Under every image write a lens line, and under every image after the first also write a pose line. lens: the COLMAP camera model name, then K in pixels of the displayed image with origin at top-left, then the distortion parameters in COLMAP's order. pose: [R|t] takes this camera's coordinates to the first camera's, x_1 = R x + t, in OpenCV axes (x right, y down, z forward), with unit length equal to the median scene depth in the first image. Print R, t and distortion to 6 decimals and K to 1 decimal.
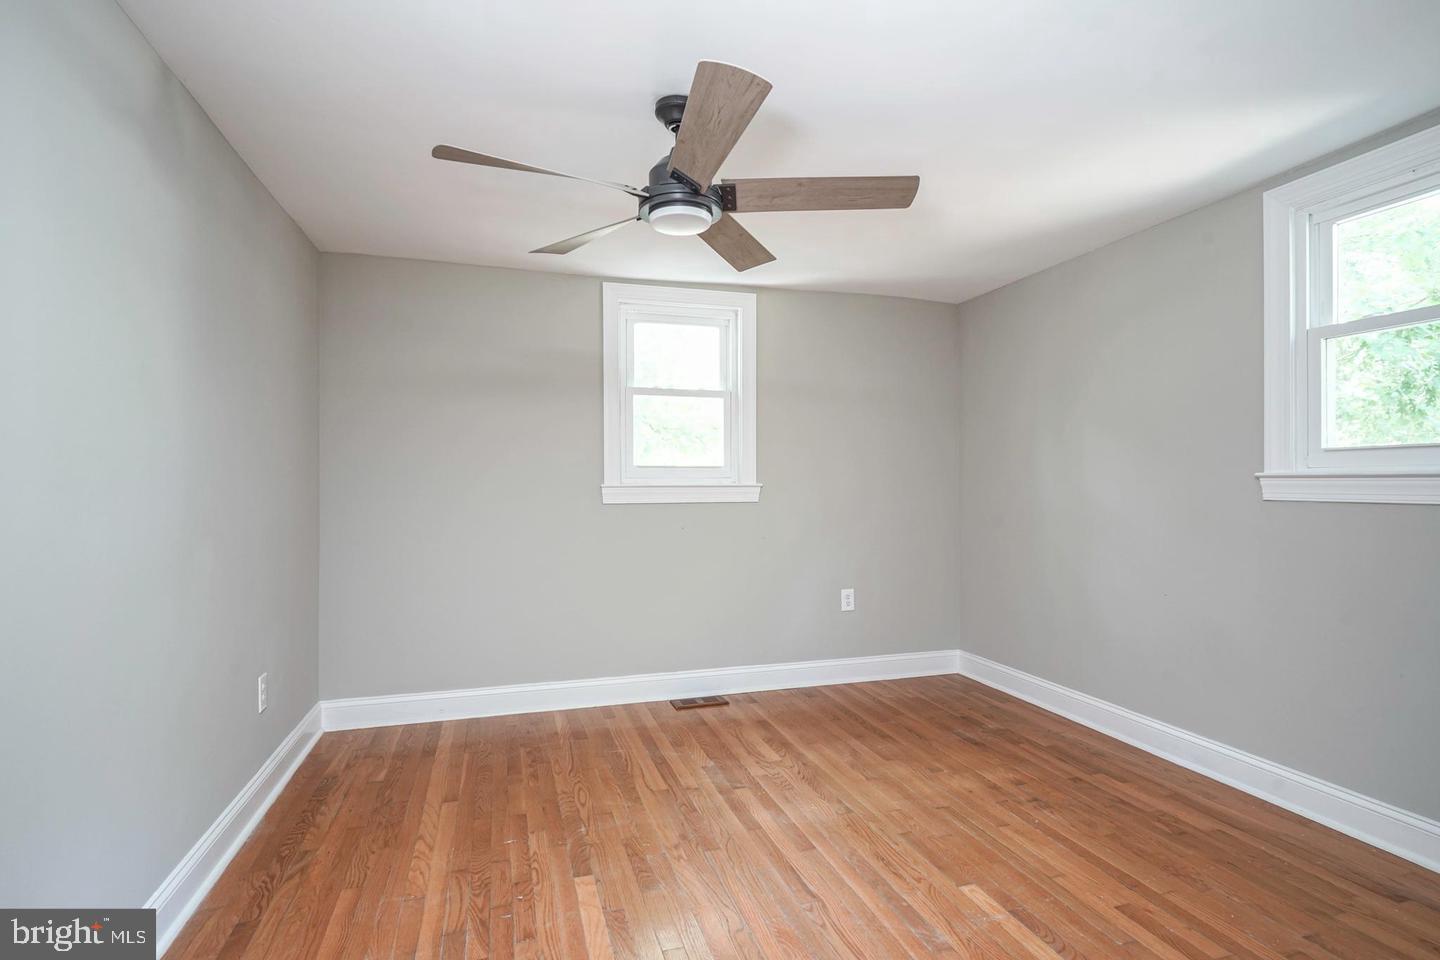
lens RADIAL K [[709.7, 0, 712.9], [0, 709.7, 482.4], [0, 0, 1]] dist [-0.005729, 0.000635]
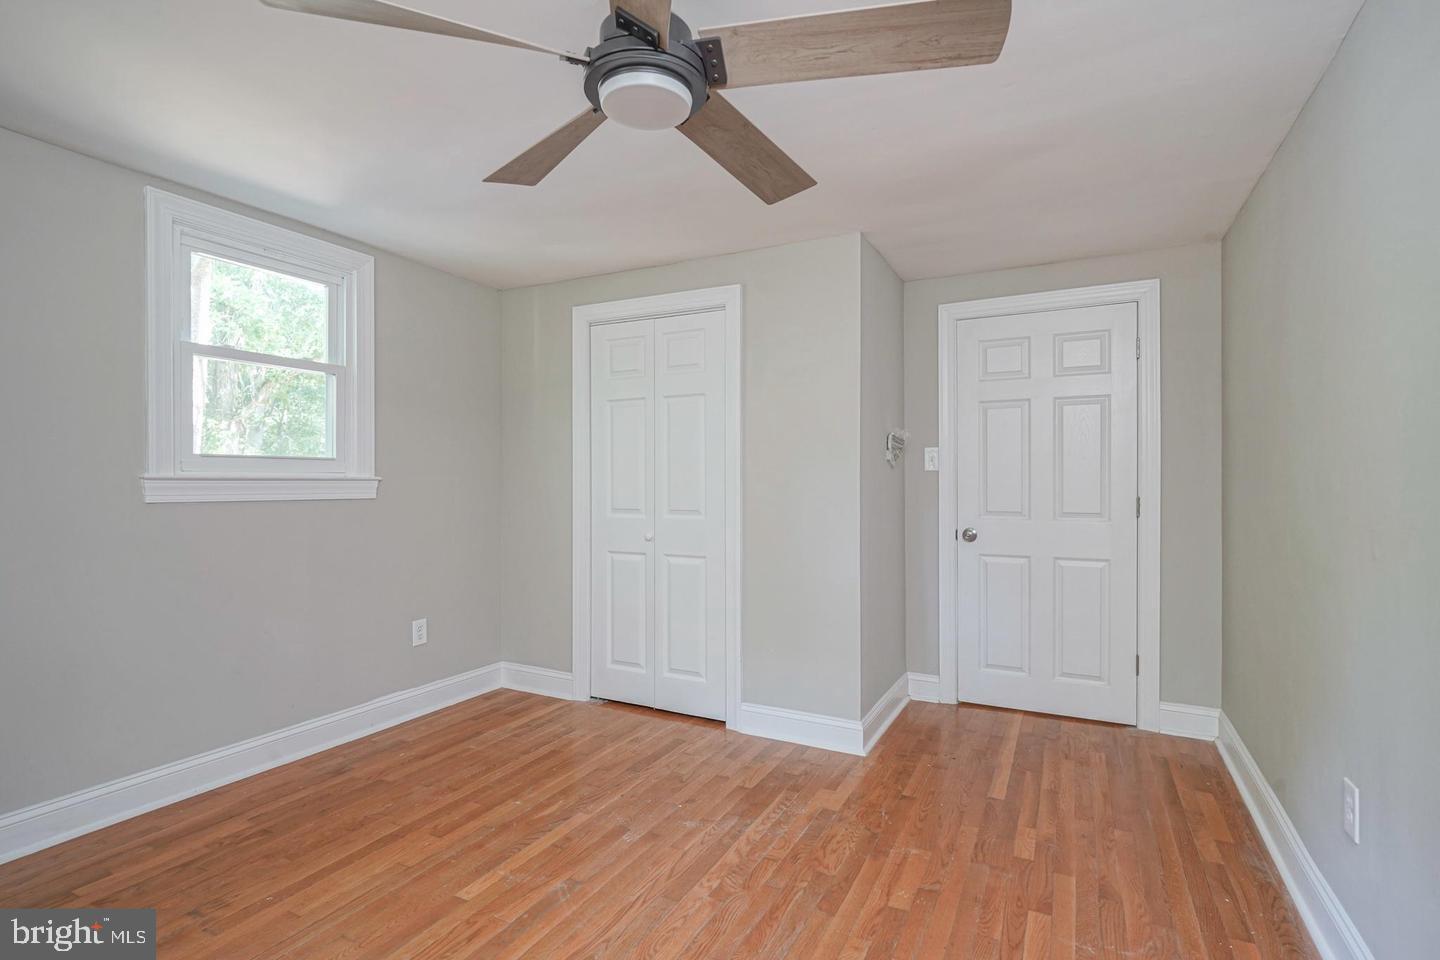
lens RADIAL K [[709.7, 0, 716.9], [0, 709.7, 476.8], [0, 0, 1]] dist [-0.005729, 0.000635]
pose [[-0.713257, 0.002397, 0.700899, -0.525021], [0.002276, 0.999997, -0.001104, -0.010204], [-0.700899, 0.000808, -0.713260, 1.306546]]
